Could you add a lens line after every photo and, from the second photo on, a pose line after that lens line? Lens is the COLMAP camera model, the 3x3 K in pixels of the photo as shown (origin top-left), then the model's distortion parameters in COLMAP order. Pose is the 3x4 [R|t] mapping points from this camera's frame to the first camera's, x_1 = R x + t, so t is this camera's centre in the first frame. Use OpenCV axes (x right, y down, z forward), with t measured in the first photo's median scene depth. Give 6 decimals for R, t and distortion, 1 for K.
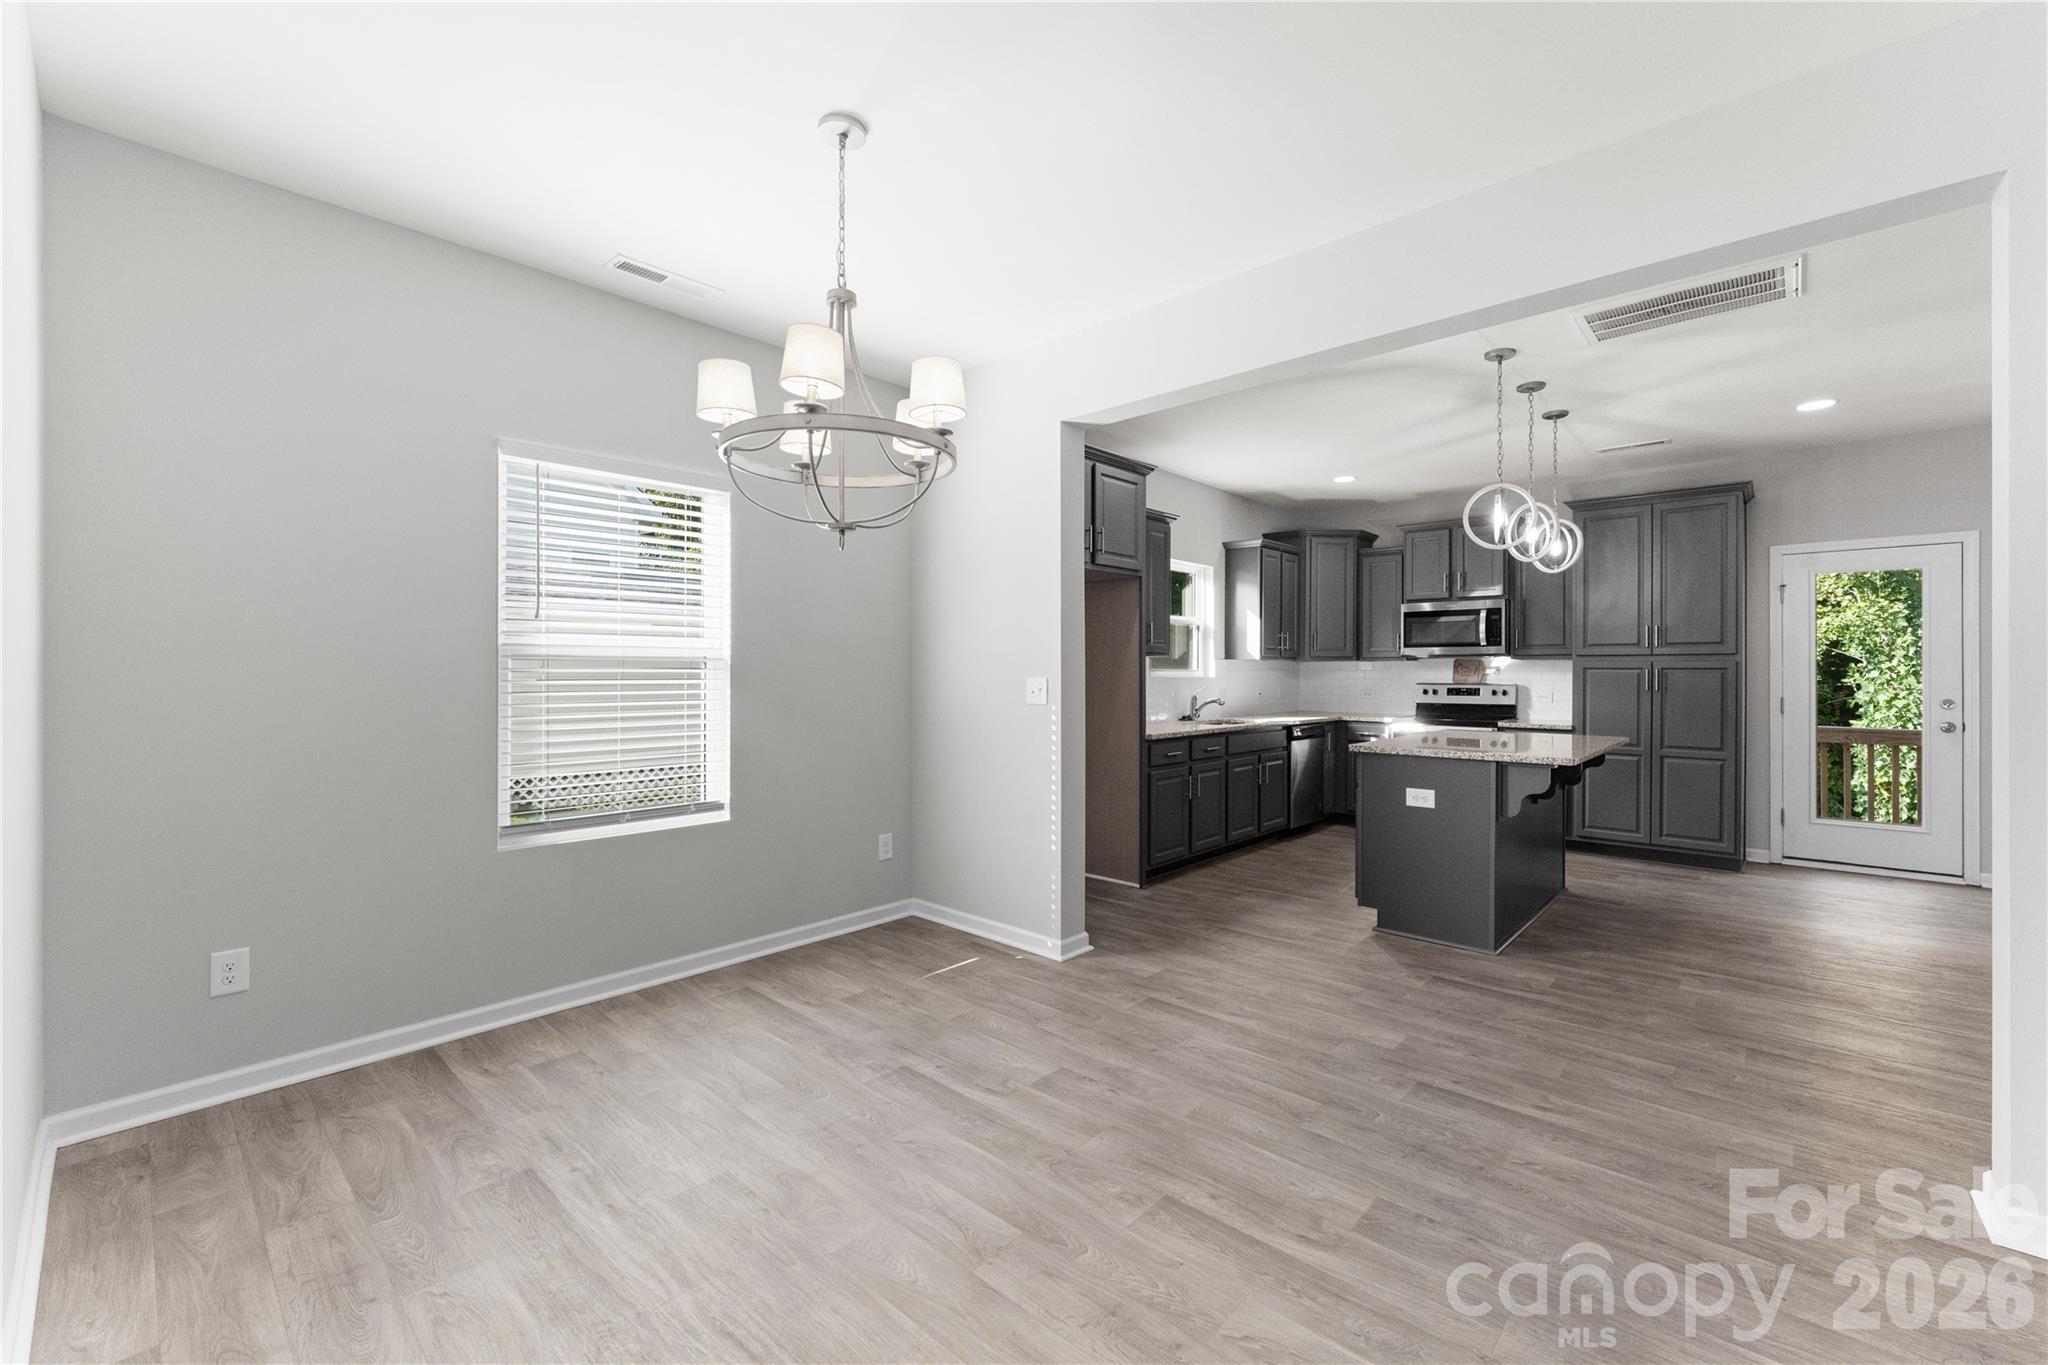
lens RADIAL K [[851.6, 0, 1024.0], [0, 851.6, 682.5], [0, 0, 1]] dist [-0.000401, 0.000010]
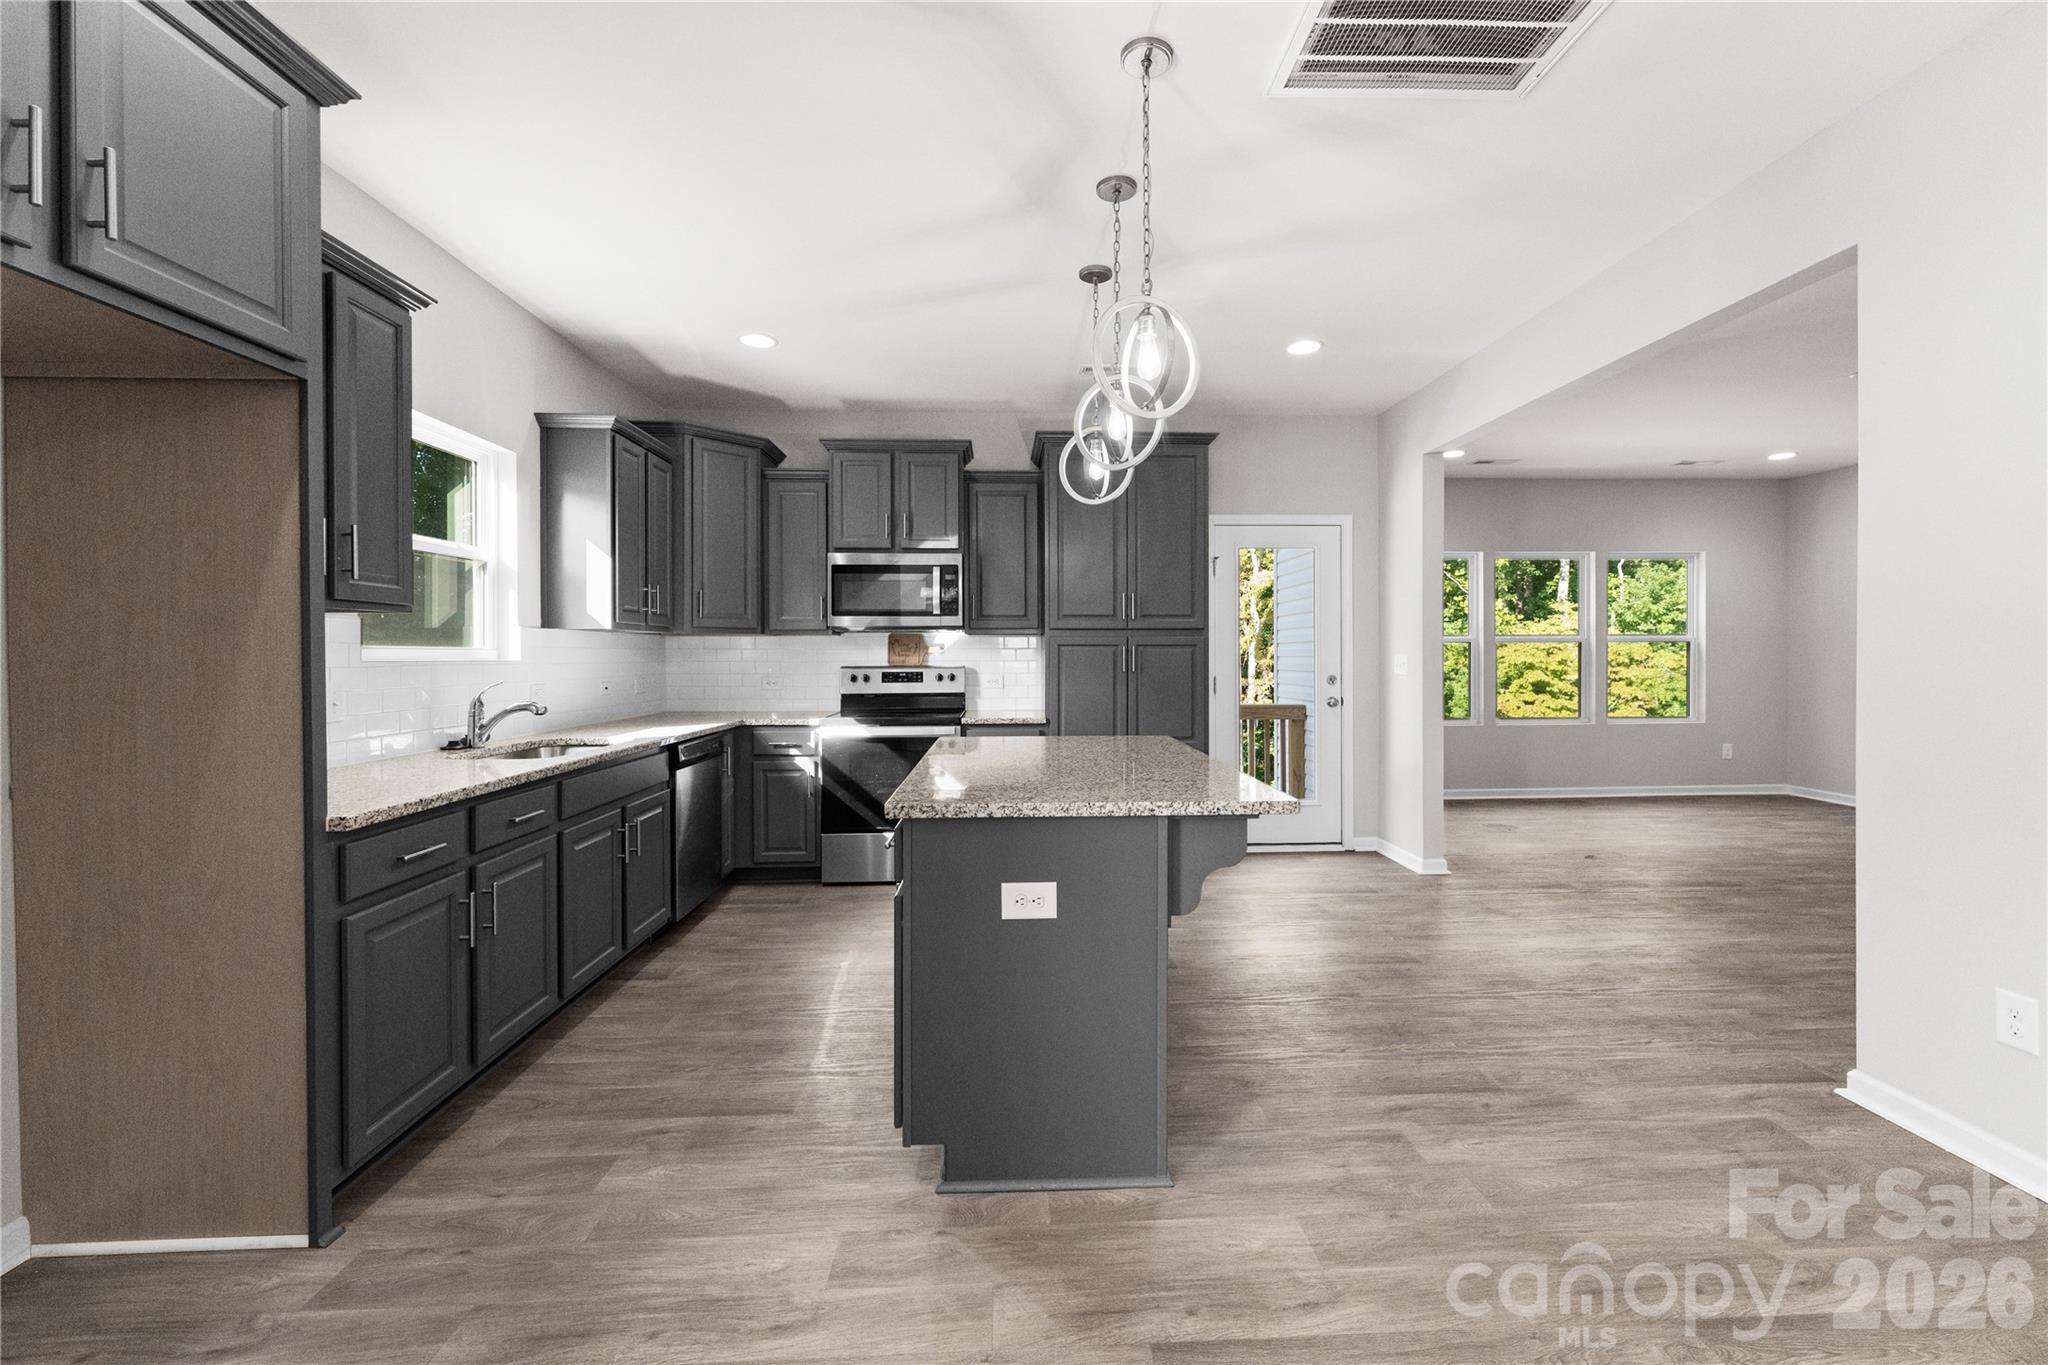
lens RADIAL K [[821.4, 0, 1029.7], [0, 821.4, 658.2], [0, 0, 1]] dist [-0.000970, 0.000042]
pose [[0.699168, -0.005677, 0.714935, 0.082681], [0.012294, 0.999916, -0.004083, -0.001650], [-0.714851, 0.011644, 0.699179, 0.432711]]
